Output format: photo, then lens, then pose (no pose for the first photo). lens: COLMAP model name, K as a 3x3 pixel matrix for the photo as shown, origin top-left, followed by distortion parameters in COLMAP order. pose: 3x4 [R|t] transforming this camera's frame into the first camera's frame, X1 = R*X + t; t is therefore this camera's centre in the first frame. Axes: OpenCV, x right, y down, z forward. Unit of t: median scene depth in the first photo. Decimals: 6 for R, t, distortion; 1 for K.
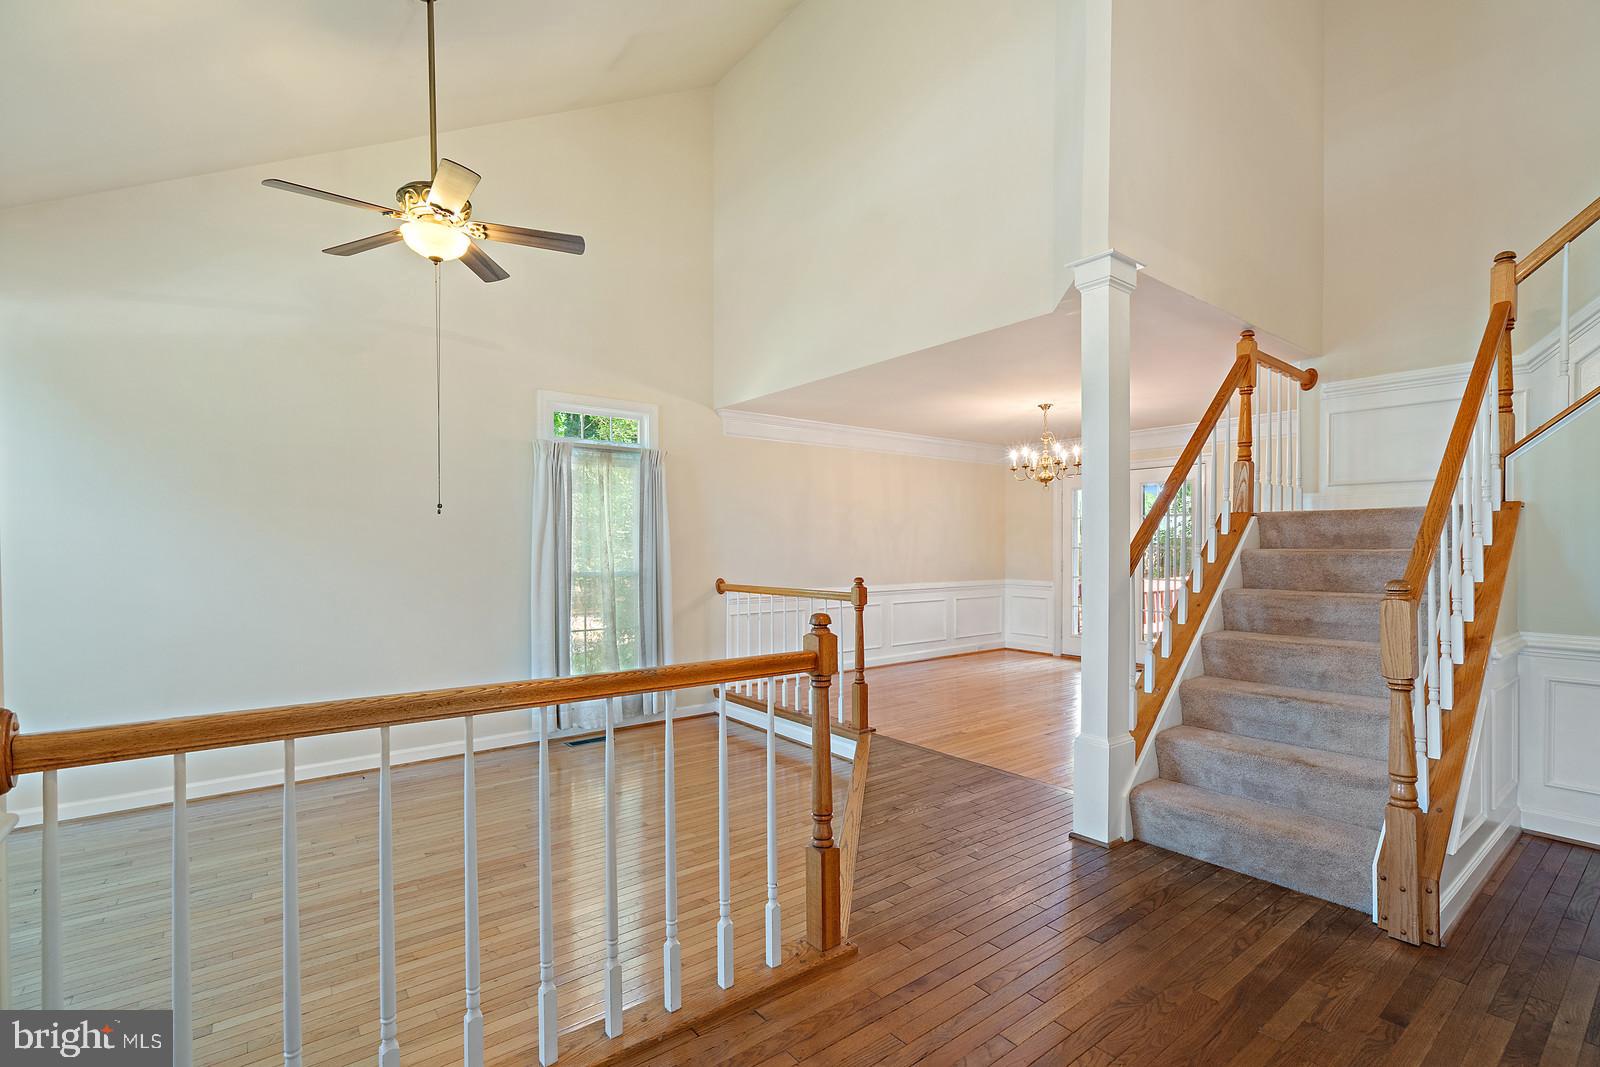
lens RADIAL K [[723.7, 0, 806.7], [0, 723.7, 558.5], [0, 0, 1]] dist [-0.008447, 0.003308]
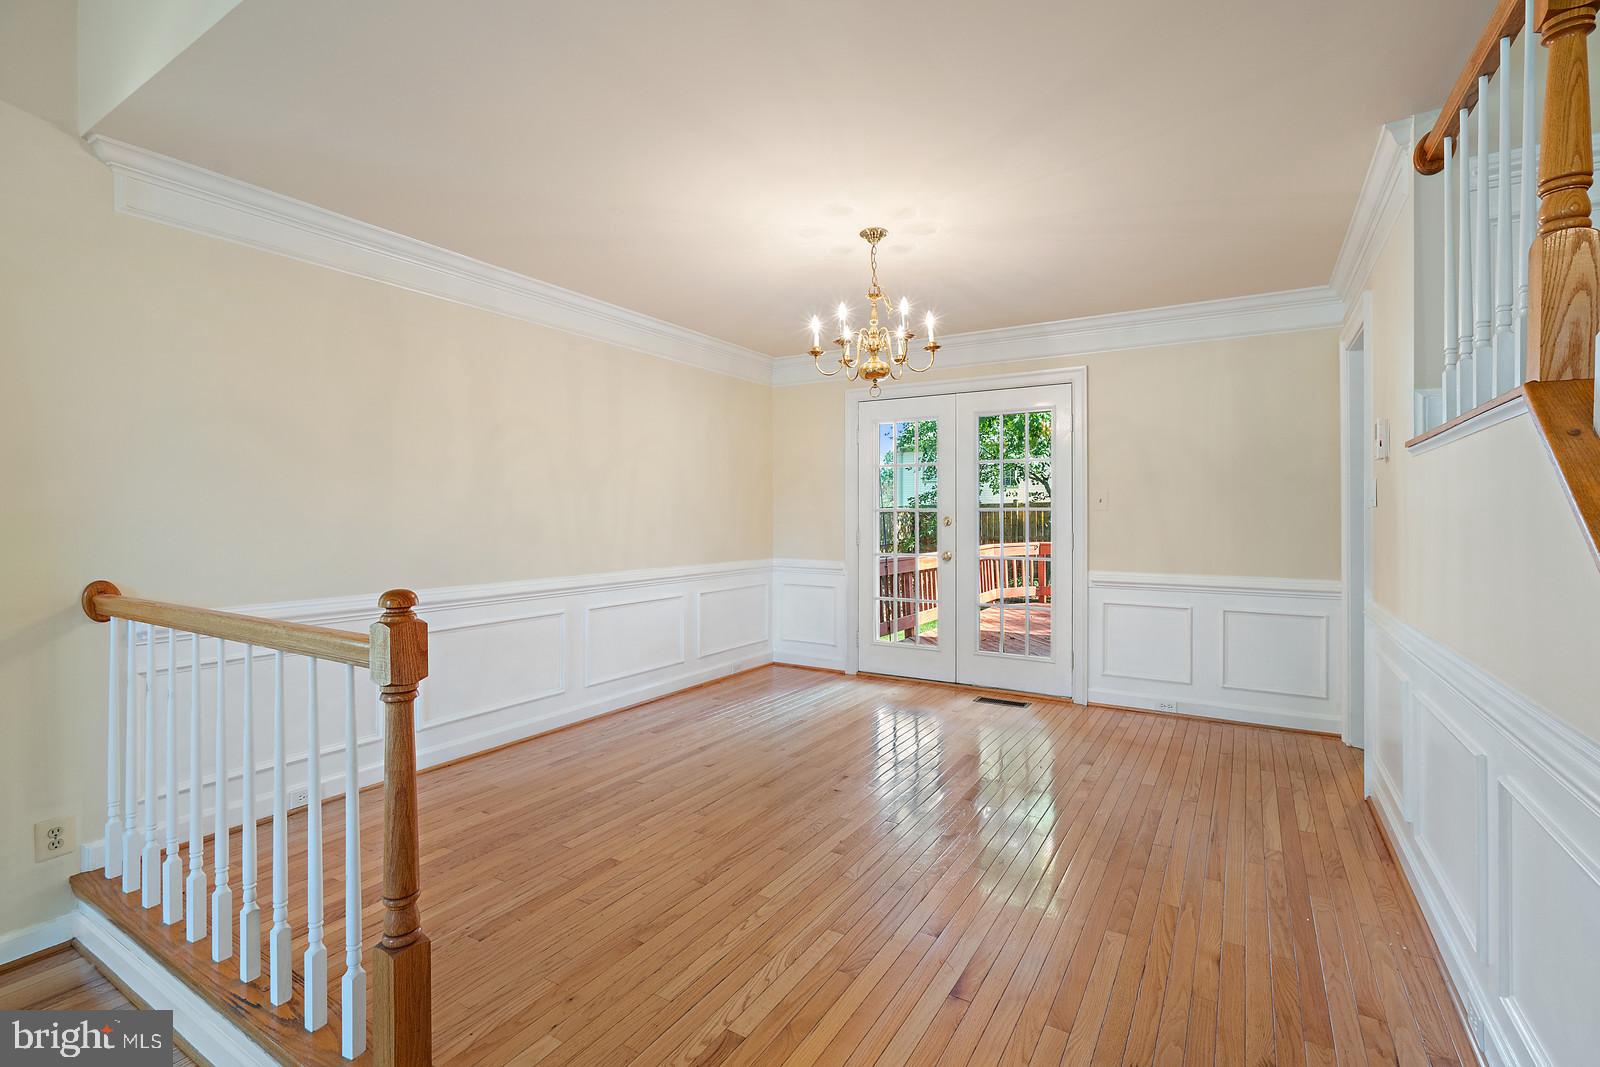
lens RADIAL K [[723.7, 0, 809.2], [0, 723.7, 517.6], [0, 0, 1]] dist [-0.008447, 0.003308]
pose [[0.934634, 0.002439, 0.355603, 0.111153], [0.002764, 0.999896, -0.014122, 0.001182], [-0.355601, 0.014181, 0.934530, 0.583789]]
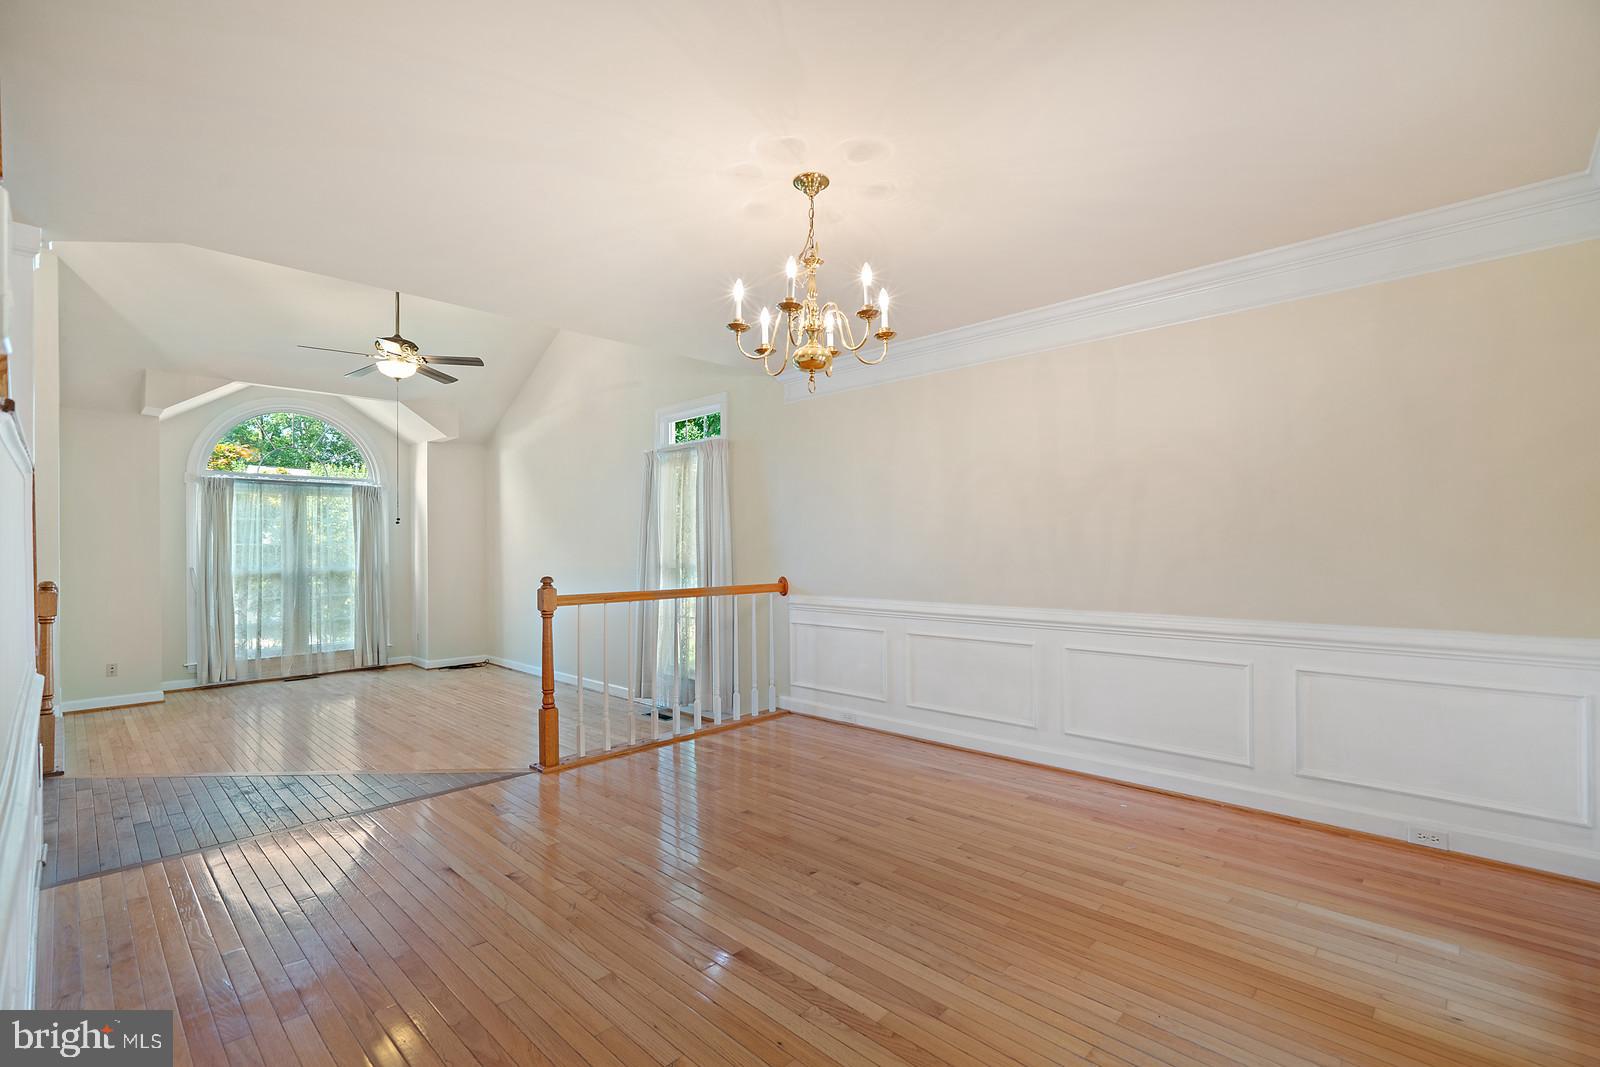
lens RADIAL K [[723.7, 0, 807.1], [0, 723.7, 539.0], [0, 0, 1]] dist [-0.008447, 0.003308]
pose [[0.140311, -0.008202, -0.990073, 0.811851], [-0.006190, 0.999939, -0.009161, -0.008897], [0.990088, 0.007414, 0.140252, 1.040970]]
